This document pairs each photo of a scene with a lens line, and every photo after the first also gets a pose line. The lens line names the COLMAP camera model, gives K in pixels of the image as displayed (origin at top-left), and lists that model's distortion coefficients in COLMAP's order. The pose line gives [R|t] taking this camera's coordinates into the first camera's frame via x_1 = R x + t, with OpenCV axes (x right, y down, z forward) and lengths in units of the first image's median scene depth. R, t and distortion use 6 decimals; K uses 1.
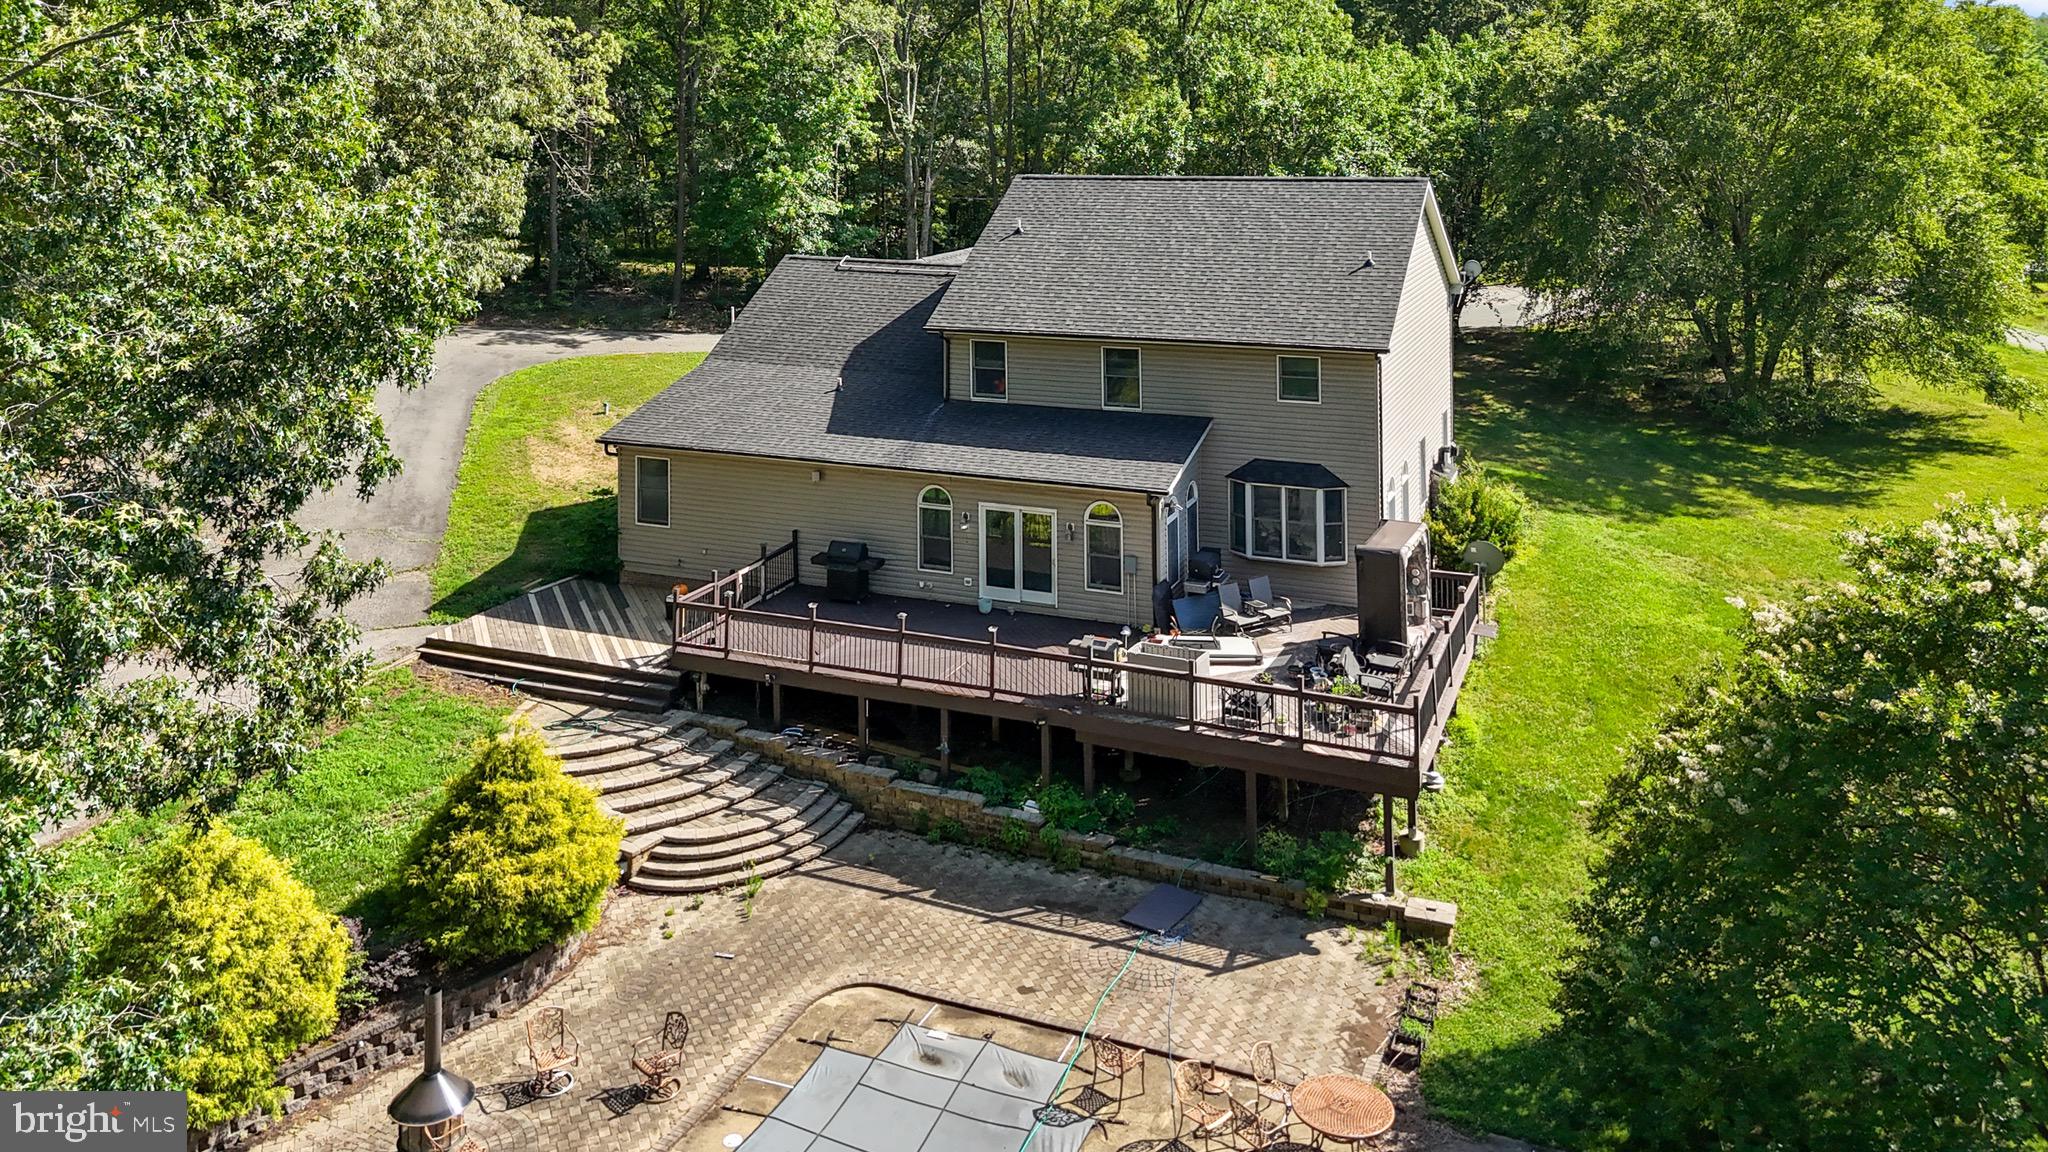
lens RADIAL K [[1516.6, 0, 1004.8], [0, 1516.6, 351.1], [0, 0, 1]] dist [0.058914, -0.054596]
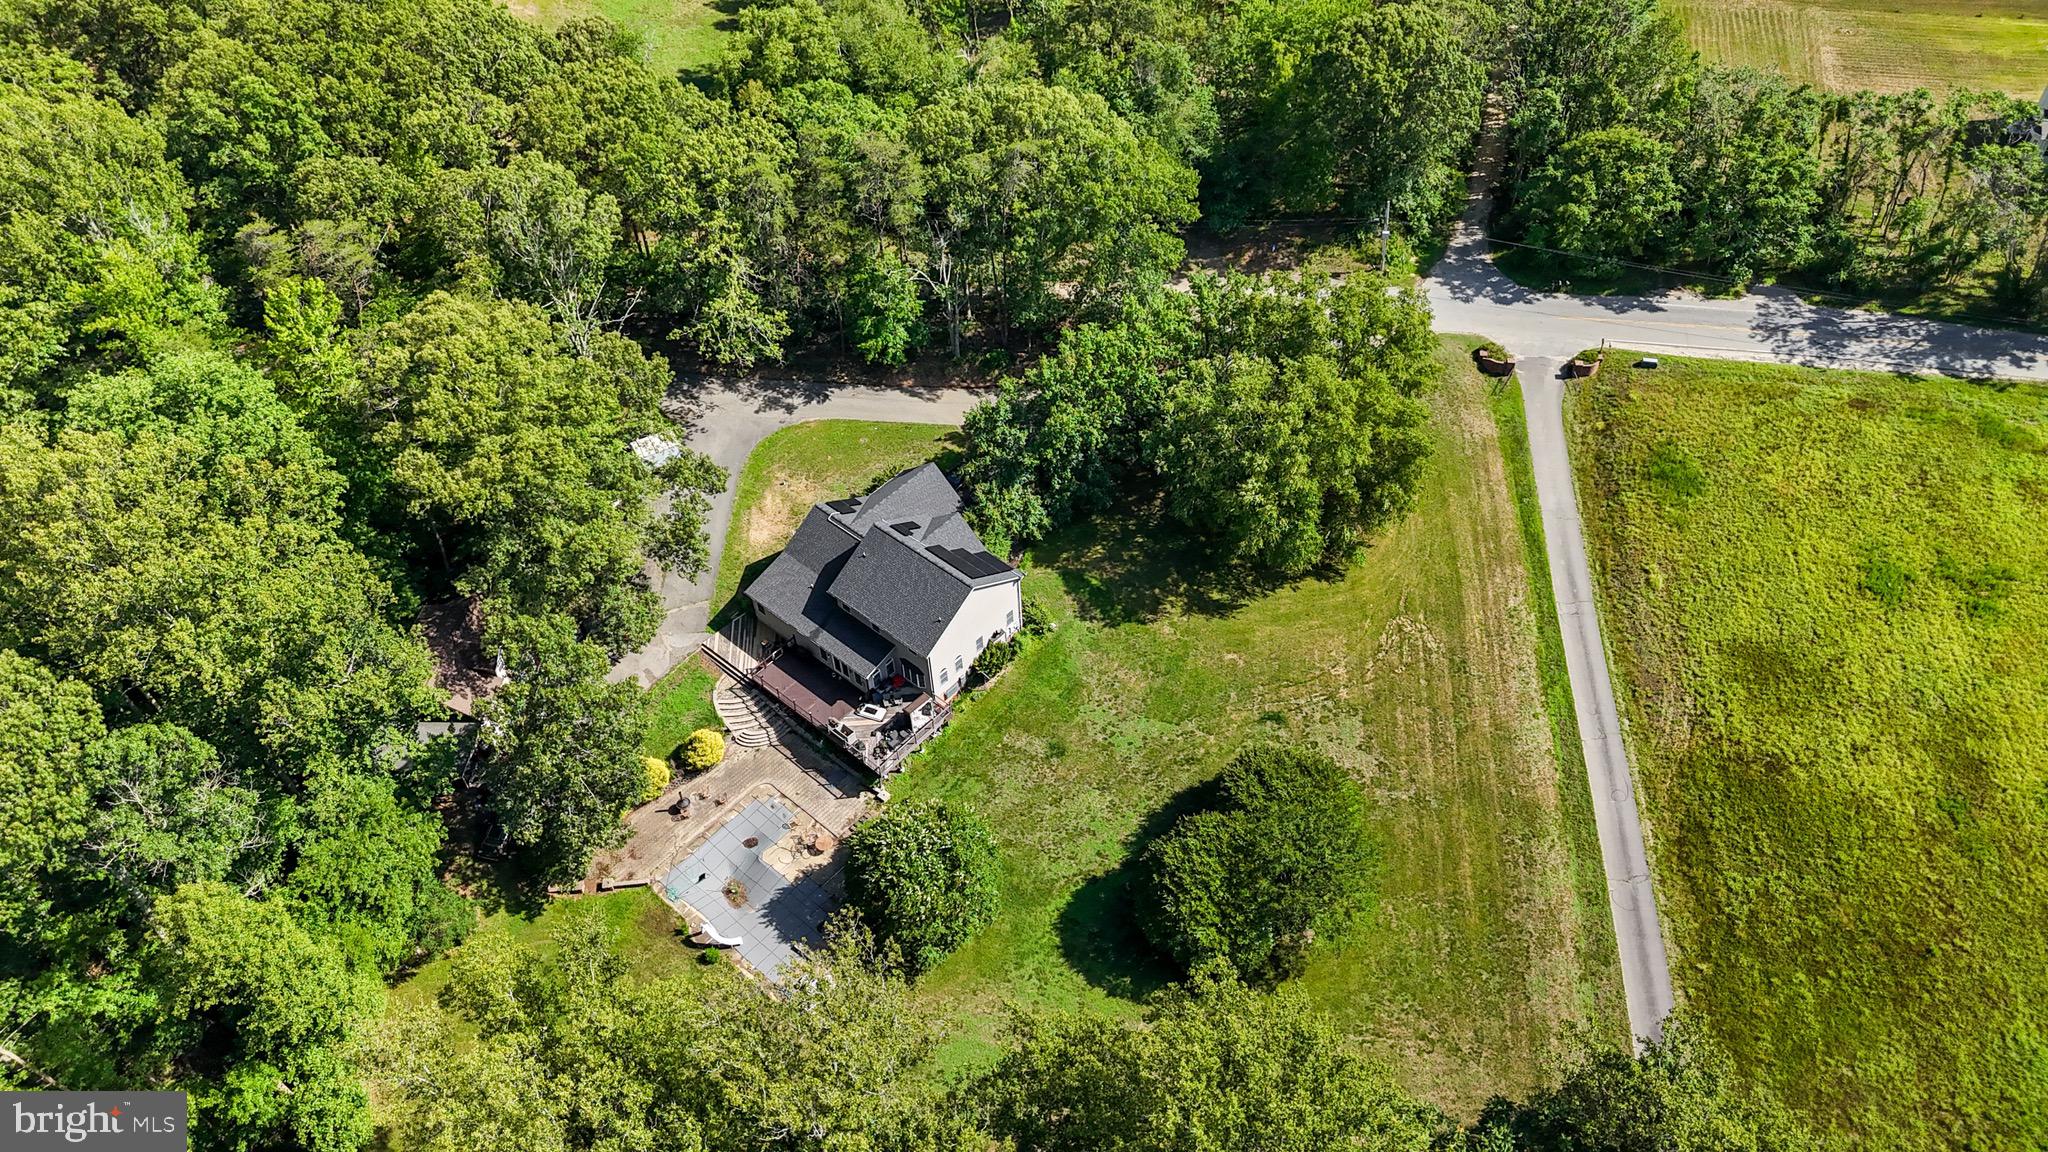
lens RADIAL K [[1516.6, 0, 1026.6], [0, 1516.6, 555.1], [0, 0, 1]] dist [0.058914, -0.054596]
pose [[0.949909, 0.203050, -0.237577, 1.307250], [-0.017812, 0.794122, 0.607497, -2.424505], [0.312017, -0.572835, 0.757961, -1.570044]]
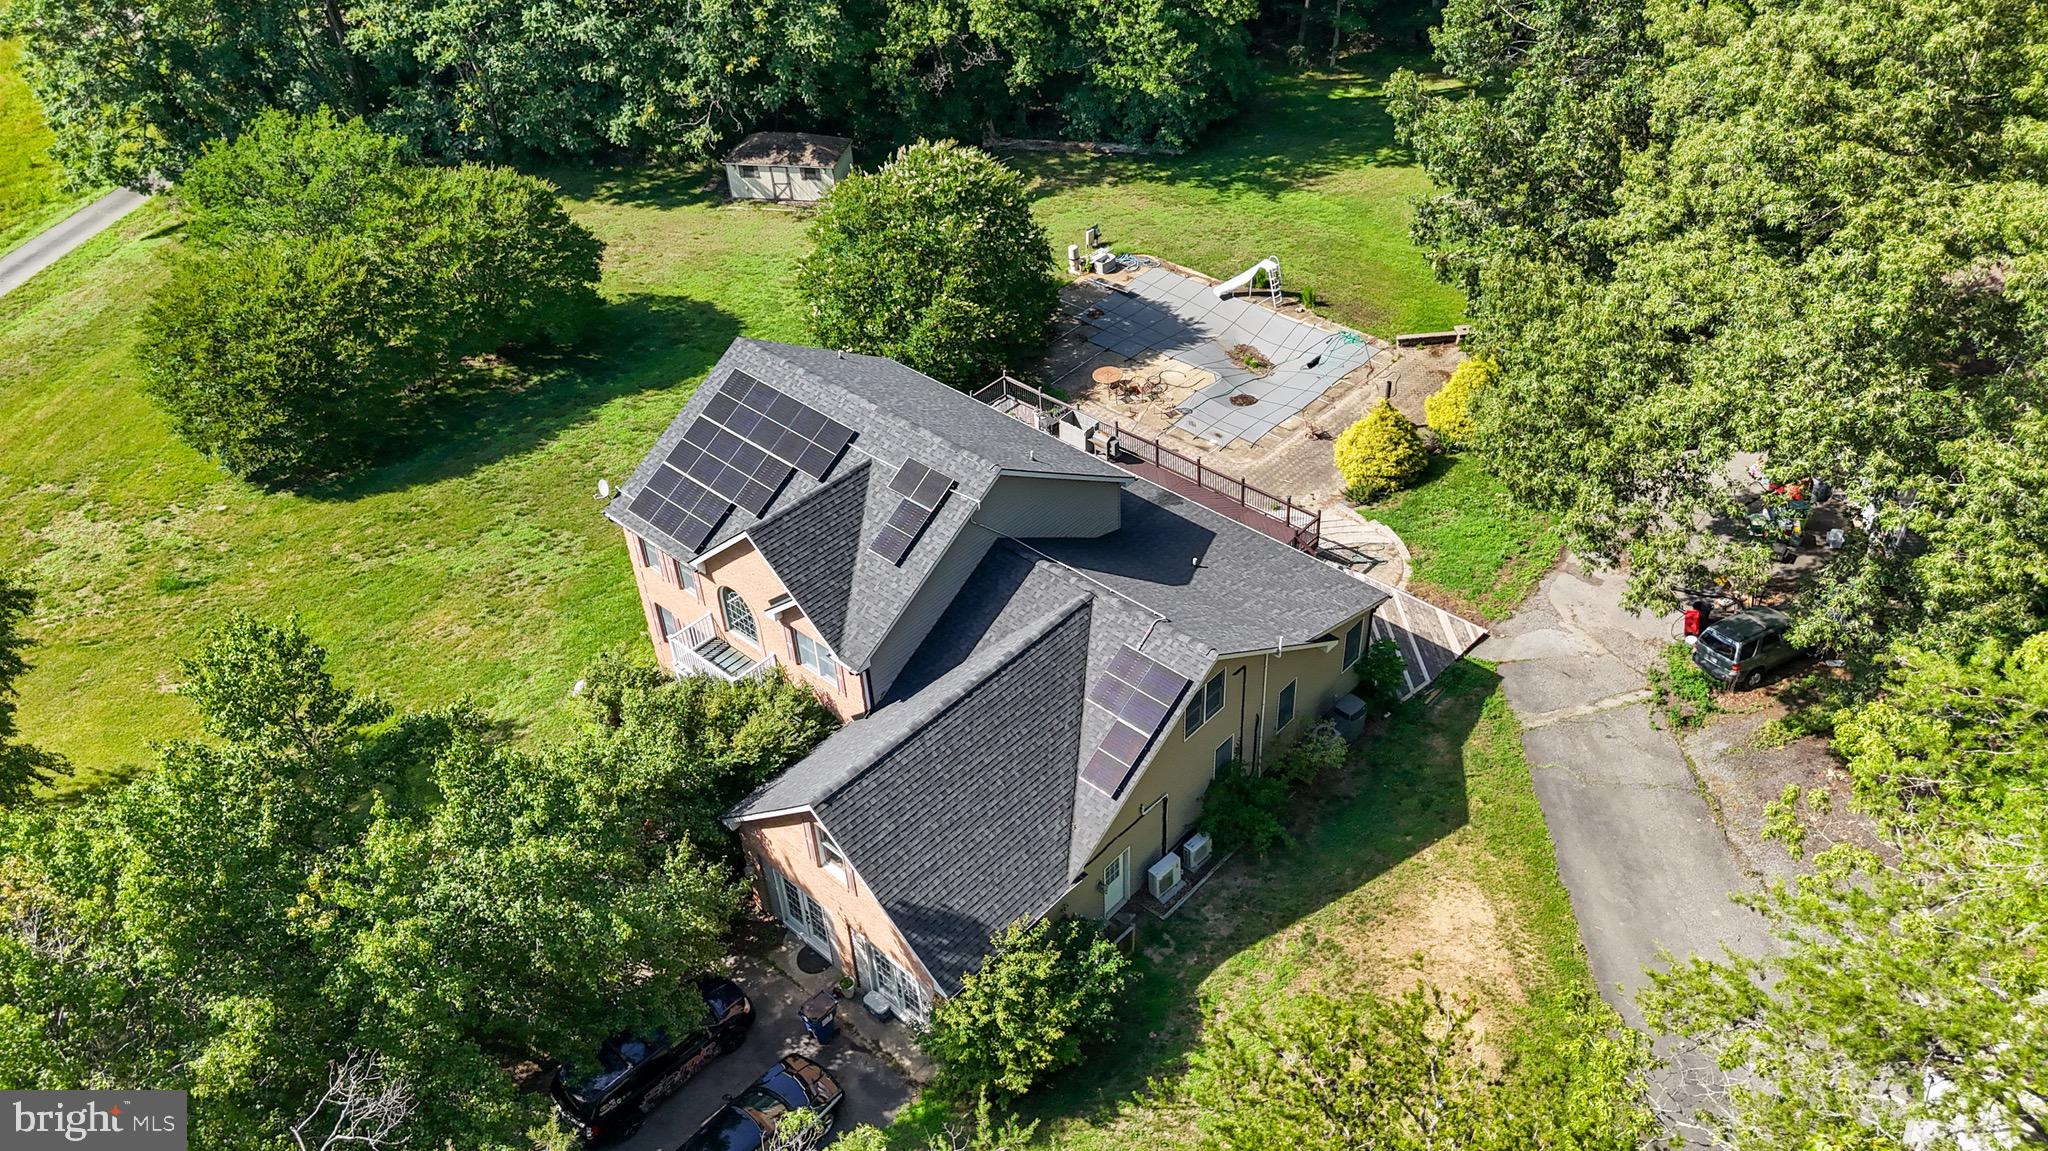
lens RADIAL K [[1516.6, 0, 1028.8], [0, 1516.6, 576.0], [0, 0, 1]] dist [0.058914, -0.054596]
pose [[-0.945296, -0.171266, 0.277640, -0.372881], [0.093332, 0.673529, 0.733245, -1.009930], [-0.312578, 0.719046, -0.620699, 2.100791]]
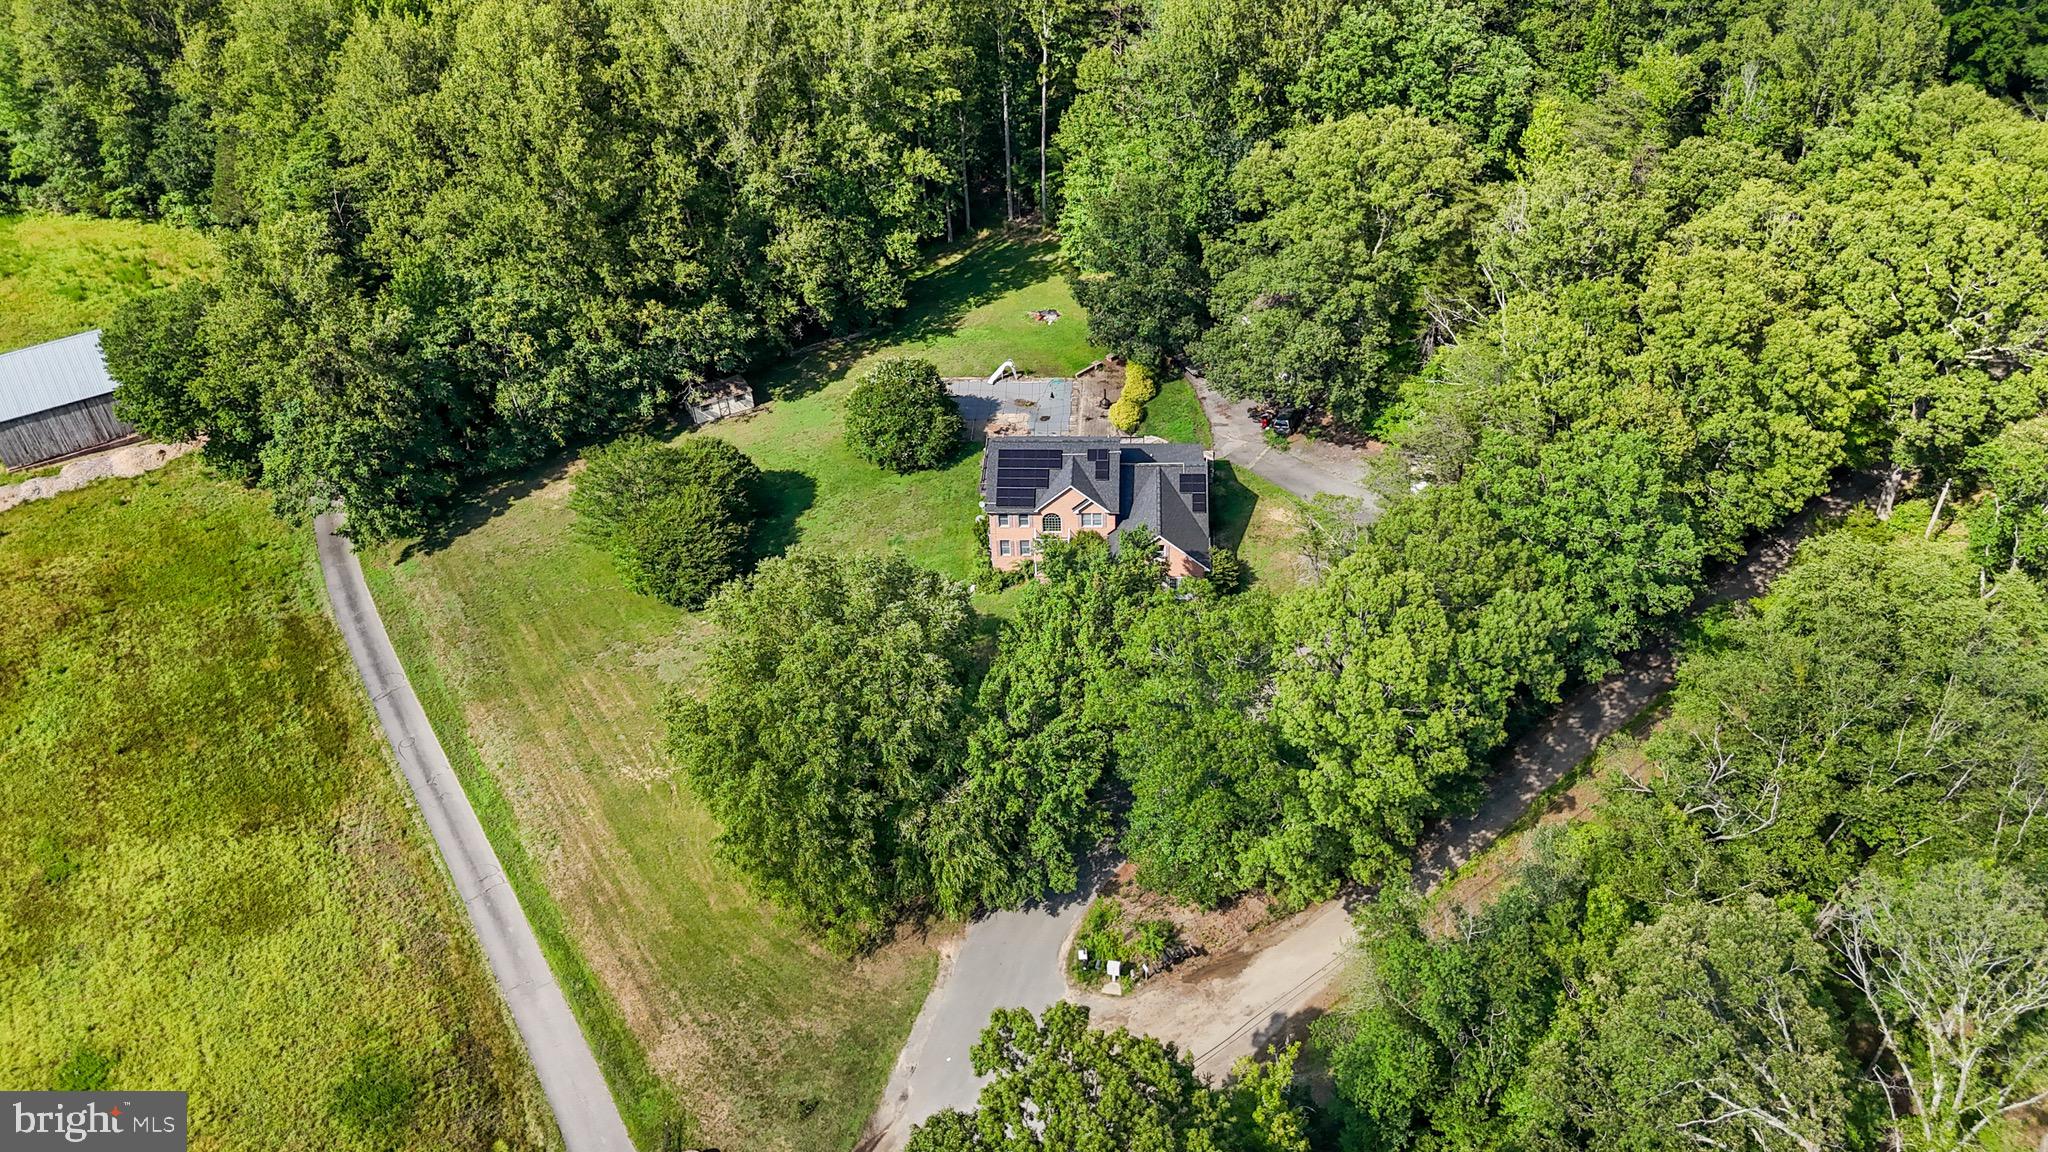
lens RADIAL K [[1516.6, 0, 1029.0], [0, 1516.6, 574.4], [0, 0, 1]] dist [0.058914, -0.054596]
pose [[-0.938495, 0.241775, -0.246519, 1.299124], [-0.013305, 0.688093, 0.725501, -2.775327], [0.345036, 0.684159, -0.642555, 3.965932]]
